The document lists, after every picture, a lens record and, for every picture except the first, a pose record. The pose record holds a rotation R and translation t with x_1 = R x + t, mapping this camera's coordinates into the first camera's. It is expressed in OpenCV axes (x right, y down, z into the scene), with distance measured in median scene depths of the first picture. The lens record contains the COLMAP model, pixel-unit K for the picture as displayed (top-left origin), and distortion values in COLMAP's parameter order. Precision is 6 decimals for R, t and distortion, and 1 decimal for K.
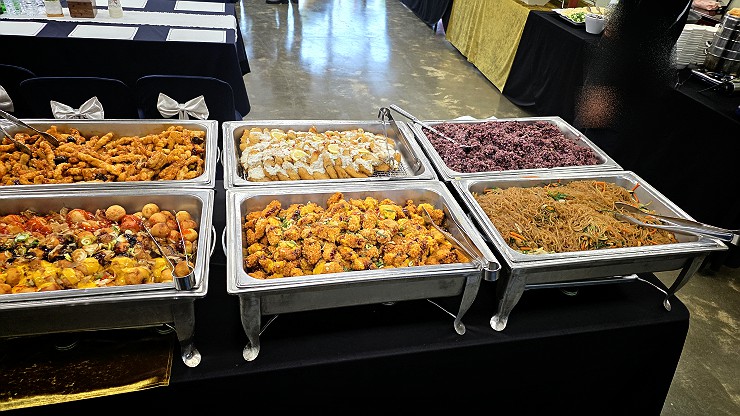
lens RADIAL K [[477.2, 0, 370.0], [0, 477.2, 208.0], [0, 0, 1]] dist [0.001363, -0.001374]
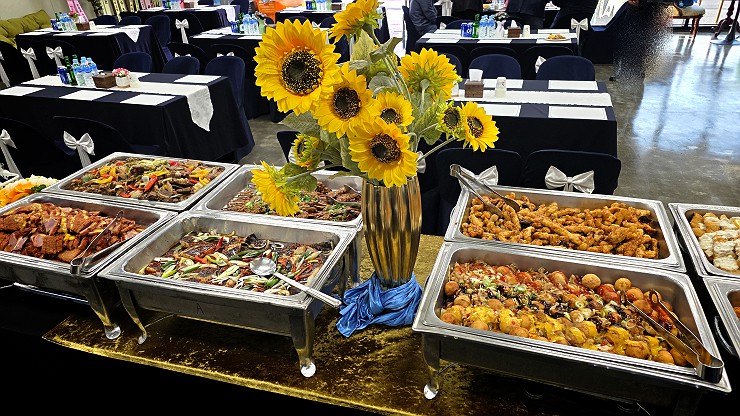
lens RADIAL K [[477.2, 0, 370.0], [0, 477.2, 208.0], [0, 0, 1]] dist [0.001363, -0.001374]
pose [[0.838447, 0.110181, -0.533730, -0.340943], [-0.182790, 0.979475, -0.084949, 0.026919], [0.513415, 0.168786, 0.841378, -0.149461]]
